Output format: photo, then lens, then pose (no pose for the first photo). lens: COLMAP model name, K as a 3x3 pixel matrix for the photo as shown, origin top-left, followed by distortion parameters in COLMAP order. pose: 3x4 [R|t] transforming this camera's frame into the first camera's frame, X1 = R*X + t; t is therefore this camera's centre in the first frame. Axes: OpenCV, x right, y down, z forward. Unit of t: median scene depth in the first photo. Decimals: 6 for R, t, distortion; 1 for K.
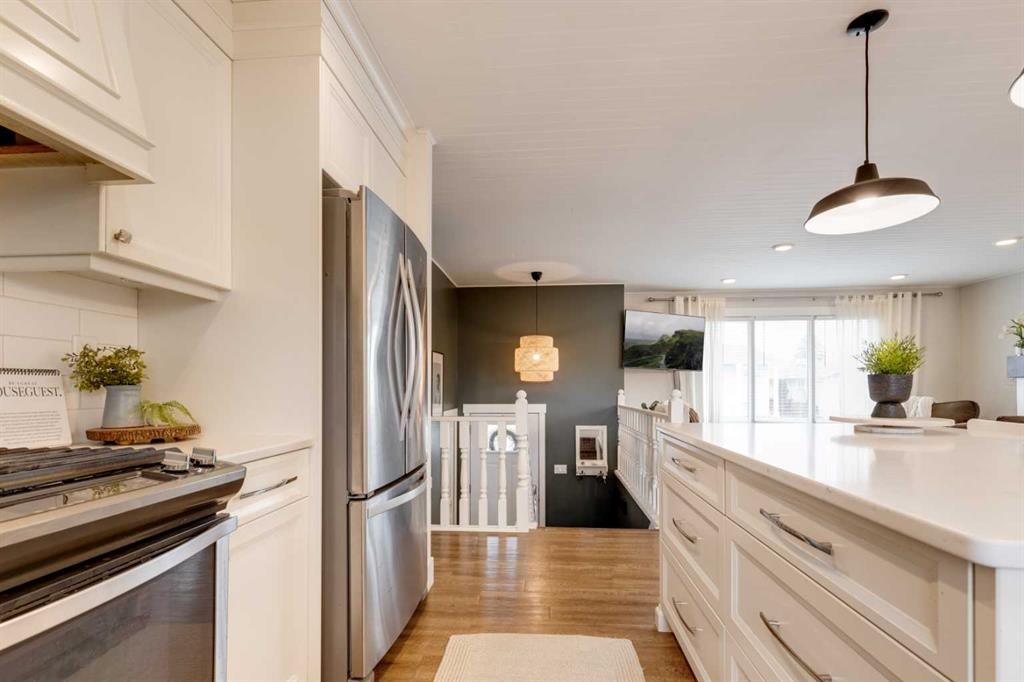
lens RADIAL K [[488.0, 0, 511.6], [0, 488.0, 386.6], [0, 0, 1]] dist [0.000470, 0.000104]
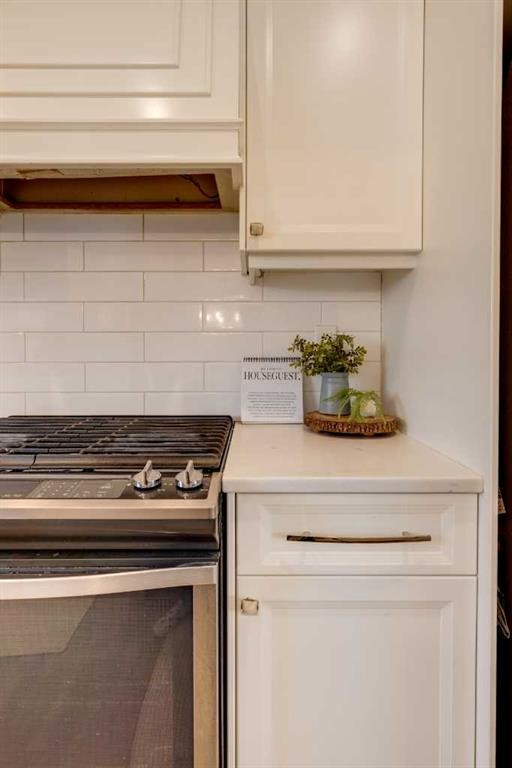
lens RADIAL K [[414.2, 0, 256.0], [0, 414.2, 357.7], [0, 0, 1]] dist [0.000381, 0.000070]
pose [[0.083894, 0.017043, -0.996329, 0.041789], [0.004125, 0.999839, 0.017450, -0.040106], [0.996466, -0.005574, 0.083810, 0.637552]]
